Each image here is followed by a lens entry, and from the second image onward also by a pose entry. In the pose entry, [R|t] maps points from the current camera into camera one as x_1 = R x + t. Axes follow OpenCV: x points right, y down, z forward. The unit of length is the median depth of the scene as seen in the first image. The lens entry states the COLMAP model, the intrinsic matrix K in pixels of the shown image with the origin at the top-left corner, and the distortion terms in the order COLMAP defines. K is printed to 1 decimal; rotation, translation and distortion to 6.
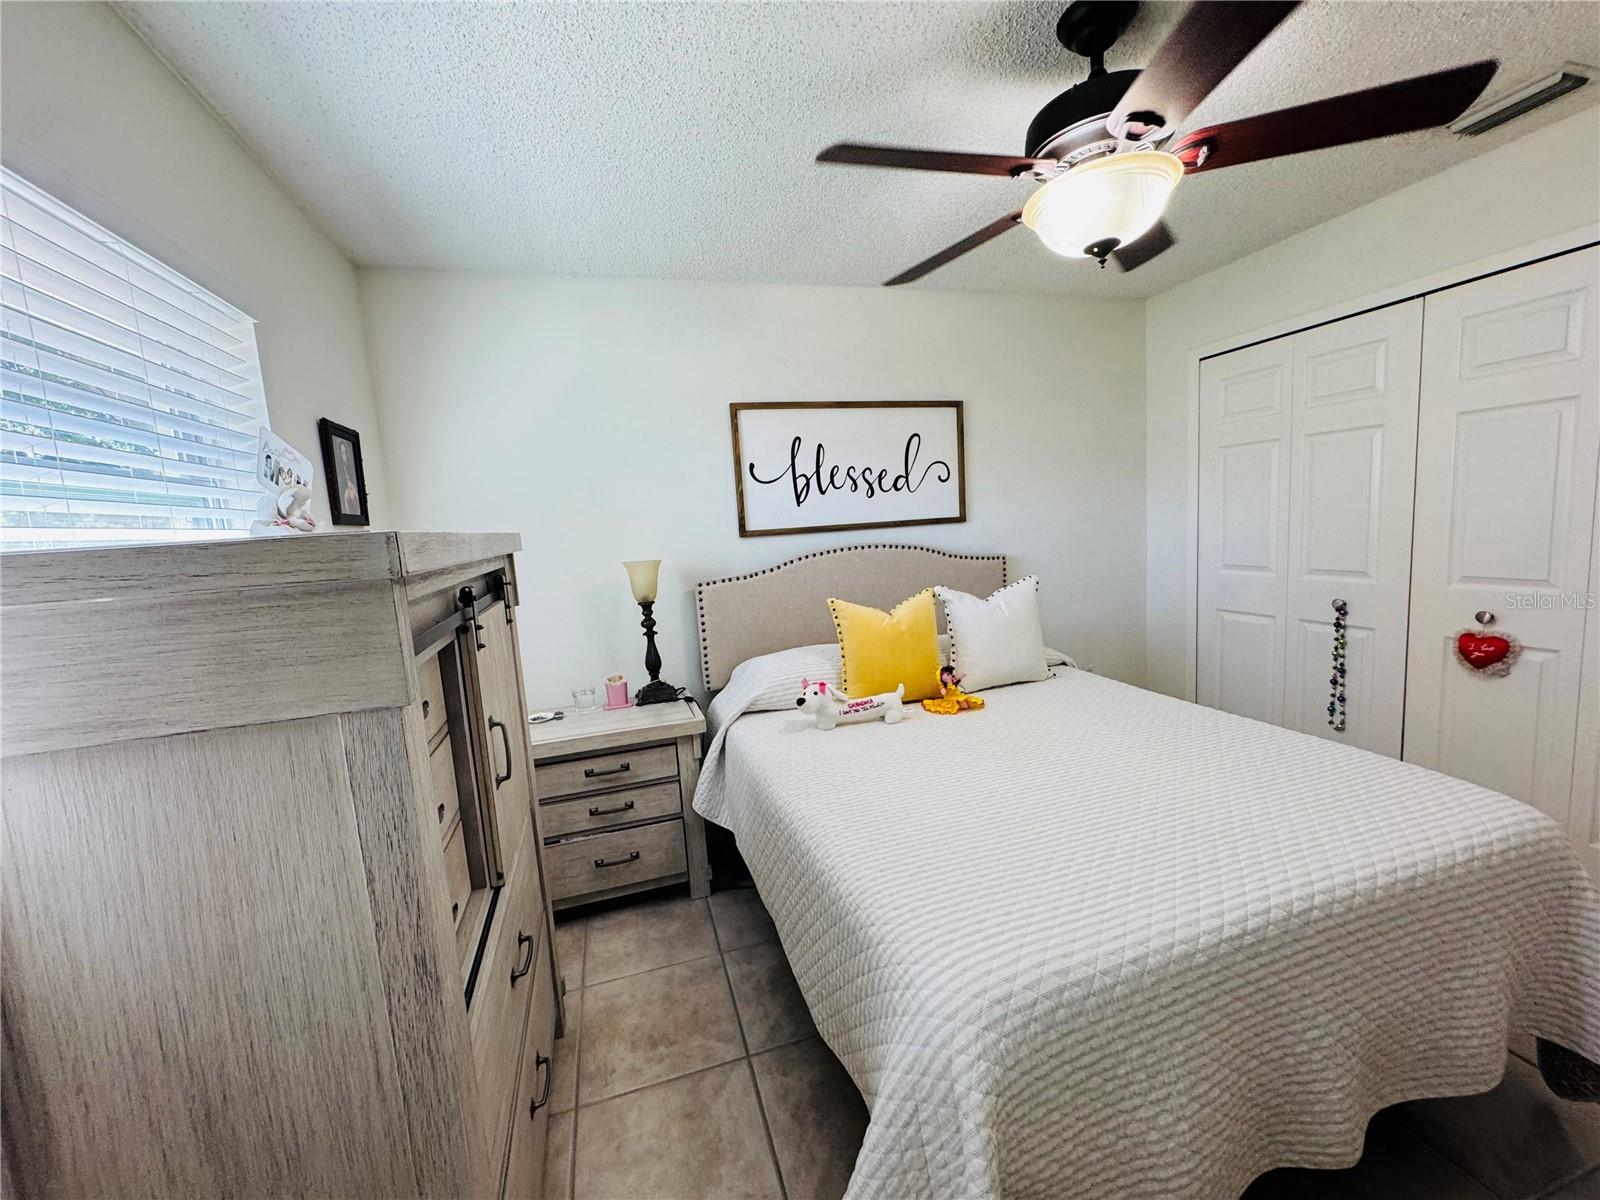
lens RADIAL K [[642.0, 0, 799.0], [0, 642.0, 601.0], [0, 0, 1]] dist [-0.001201, -0.000055]
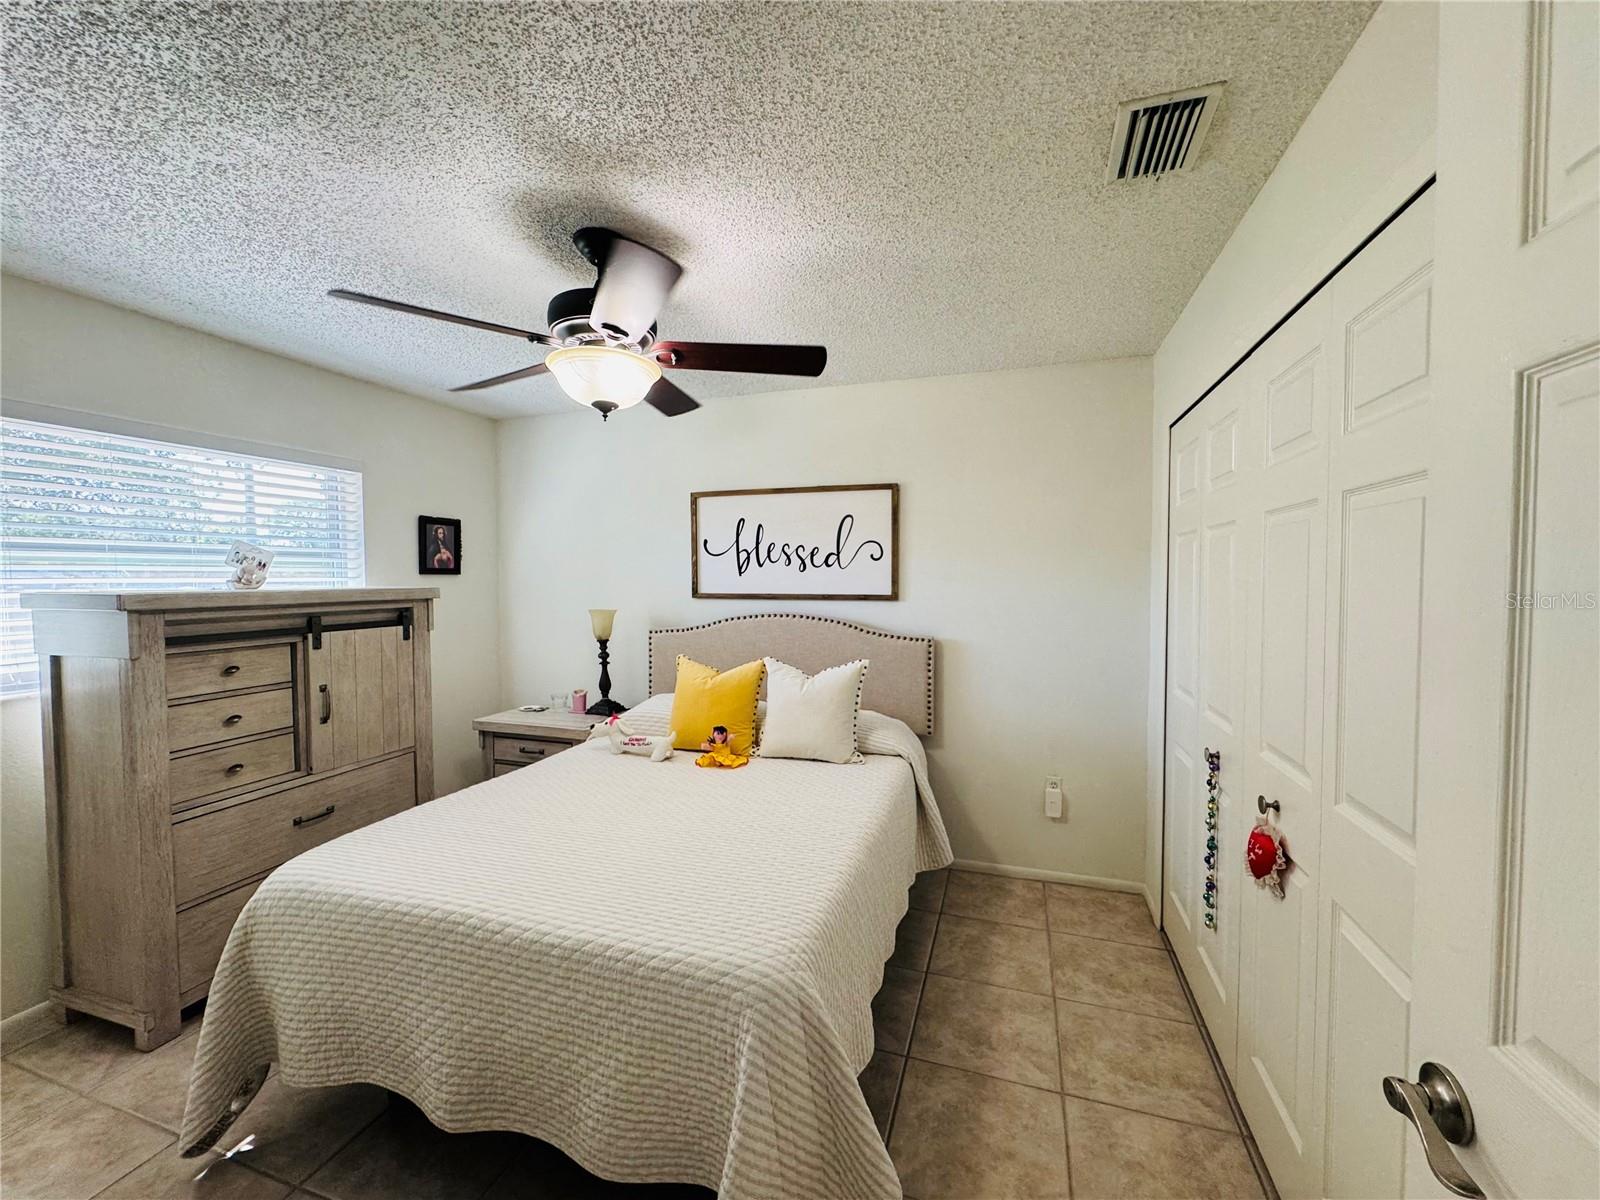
lens RADIAL K [[642.0, 0, 799.0], [0, 642.0, 601.0], [0, 0, 1]] dist [-0.001201, -0.000055]
pose [[0.815995, 0.085499, -0.571701, 0.782276], [-0.121708, 0.992243, -0.025323, -0.086036], [0.565102, 0.090244, 0.820071, 0.094232]]
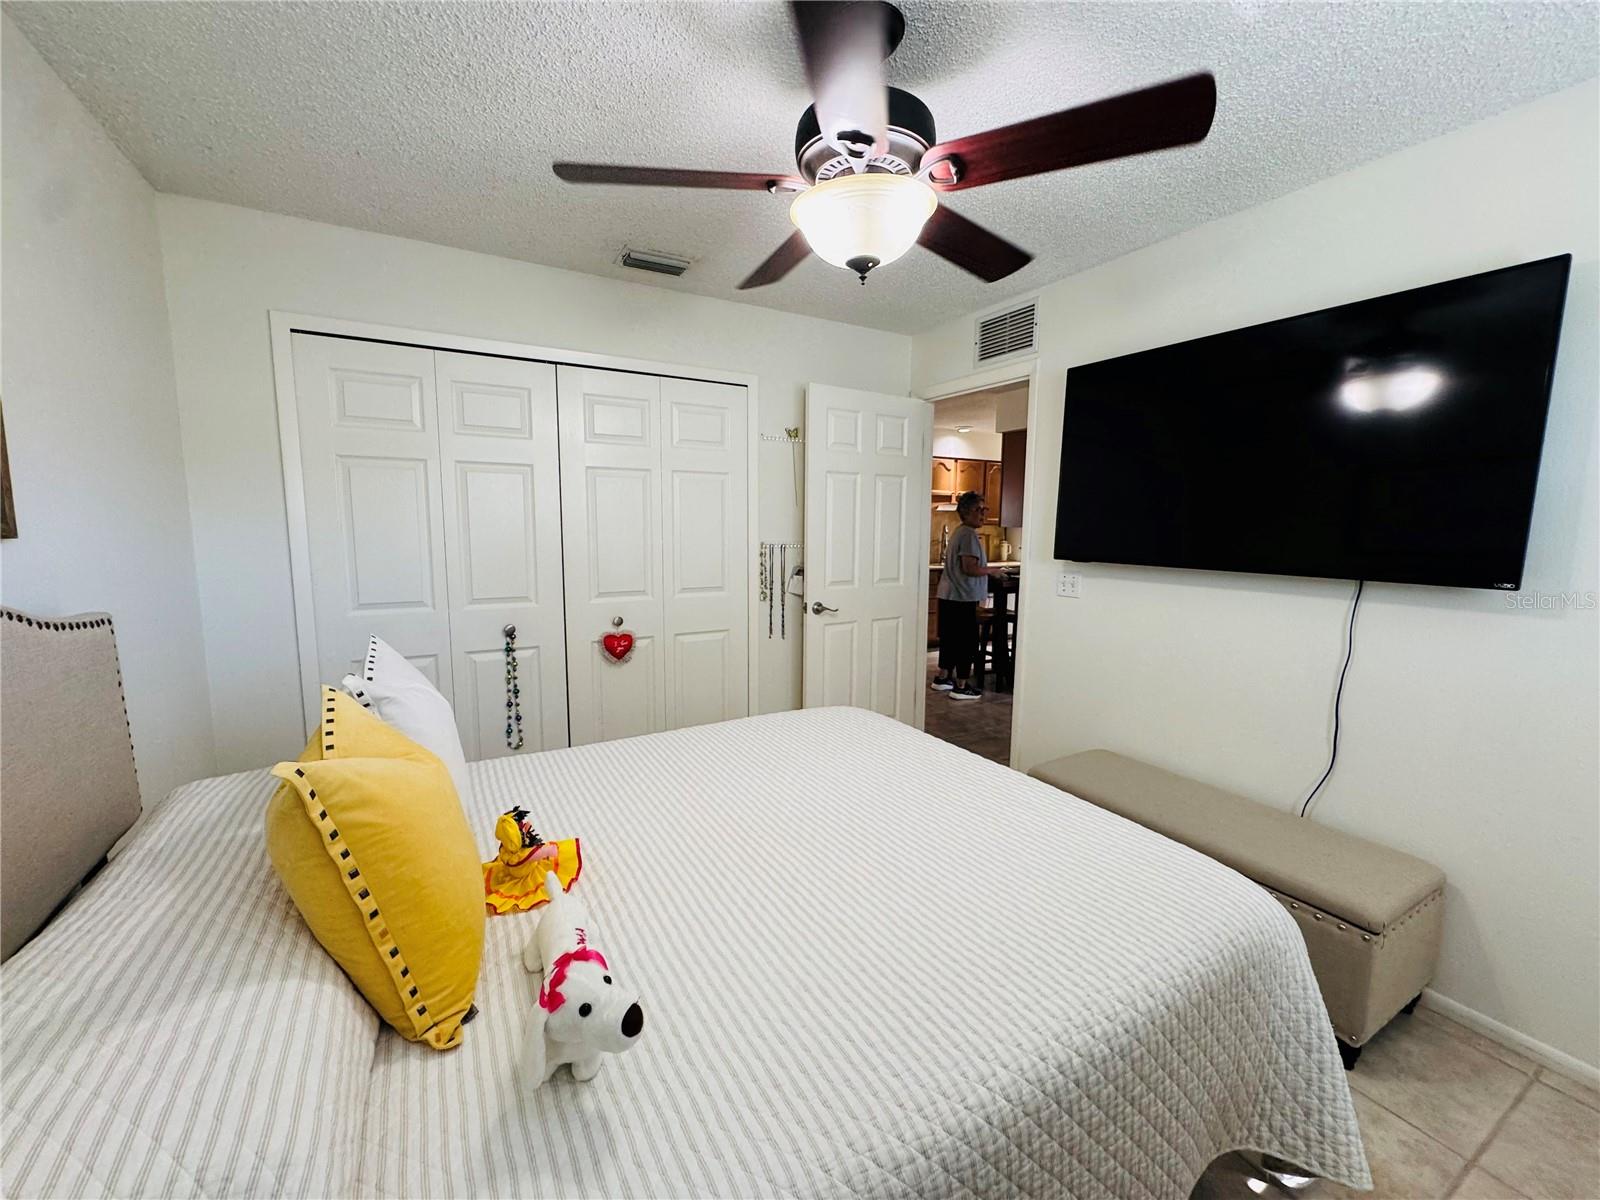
lens RADIAL K [[642.0, 0, 800.1], [0, 642.0, 604.0], [0, 0, 1]] dist [-0.000084, -0.000099]
pose [[-0.231497, -0.062294, 0.970839, -0.252045], [0.126275, 0.987581, 0.093478, -0.066544], [-0.964606, 0.144233, -0.220756, 0.692107]]
